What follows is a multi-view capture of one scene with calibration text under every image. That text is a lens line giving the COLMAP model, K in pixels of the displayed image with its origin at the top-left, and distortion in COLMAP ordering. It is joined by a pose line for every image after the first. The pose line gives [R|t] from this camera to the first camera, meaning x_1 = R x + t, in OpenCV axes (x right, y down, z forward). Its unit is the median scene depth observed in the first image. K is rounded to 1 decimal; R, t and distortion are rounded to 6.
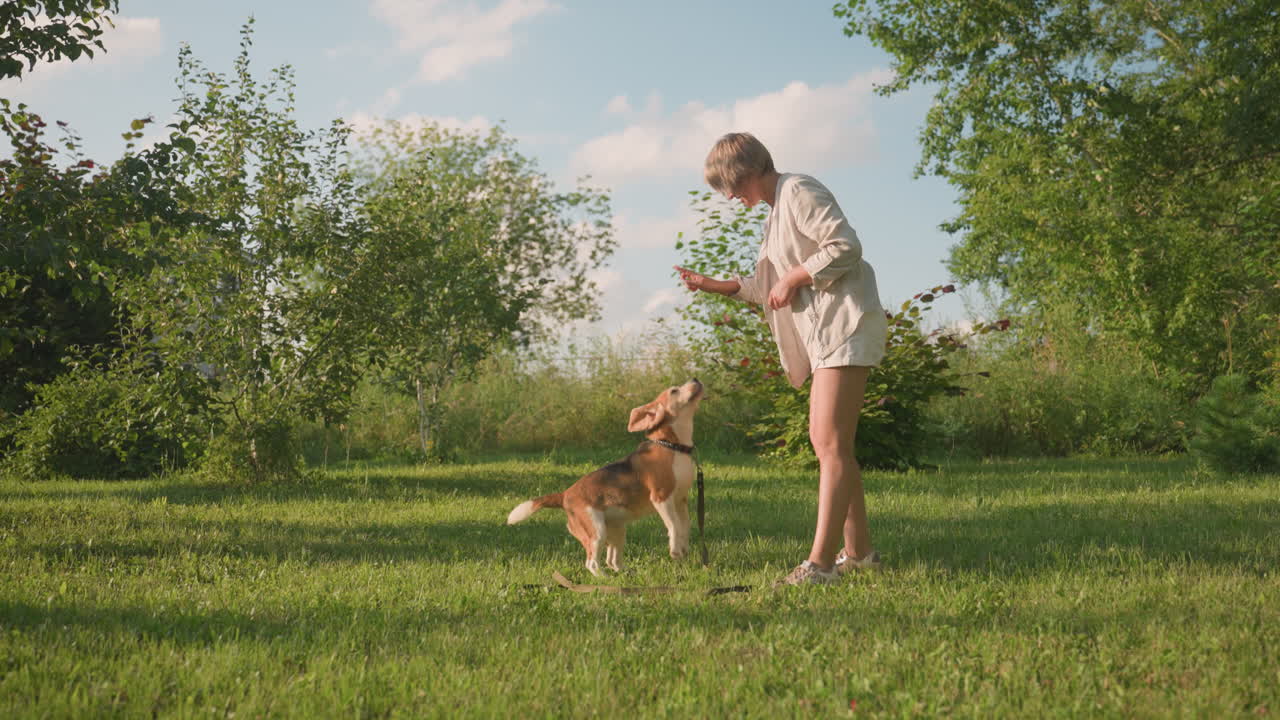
lens RADIAL K [[1556.7, 0, 640.0], [0, 1556.7, 360.0], [0, 0, 1]] dist [-0.013011, 0.305716]
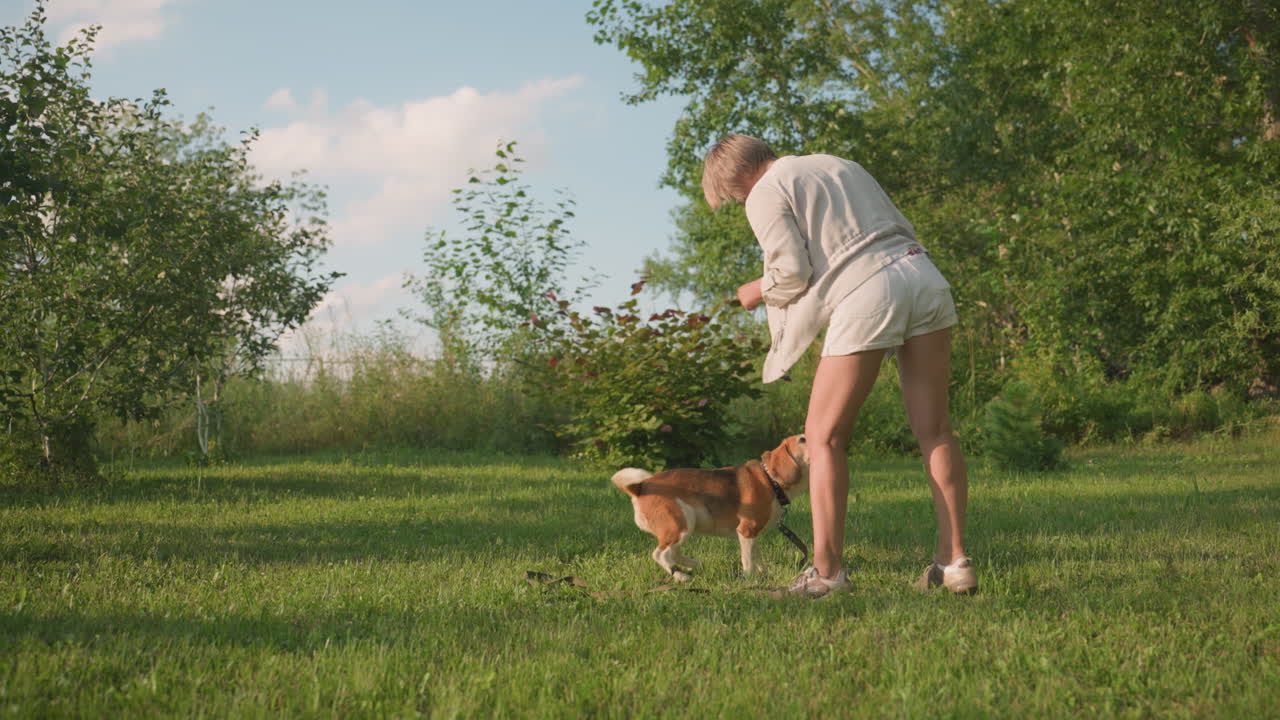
lens RADIAL K [[1556.7, 0, 640.0], [0, 1556.7, 360.0], [0, 0, 1]] dist [-0.013011, 0.305716]
pose [[0.965054, 0.018232, 0.261414, -0.101329], [-0.016127, 0.999818, -0.010193, 0.006703], [-0.261553, 0.005621, 0.965173, 0.021648]]
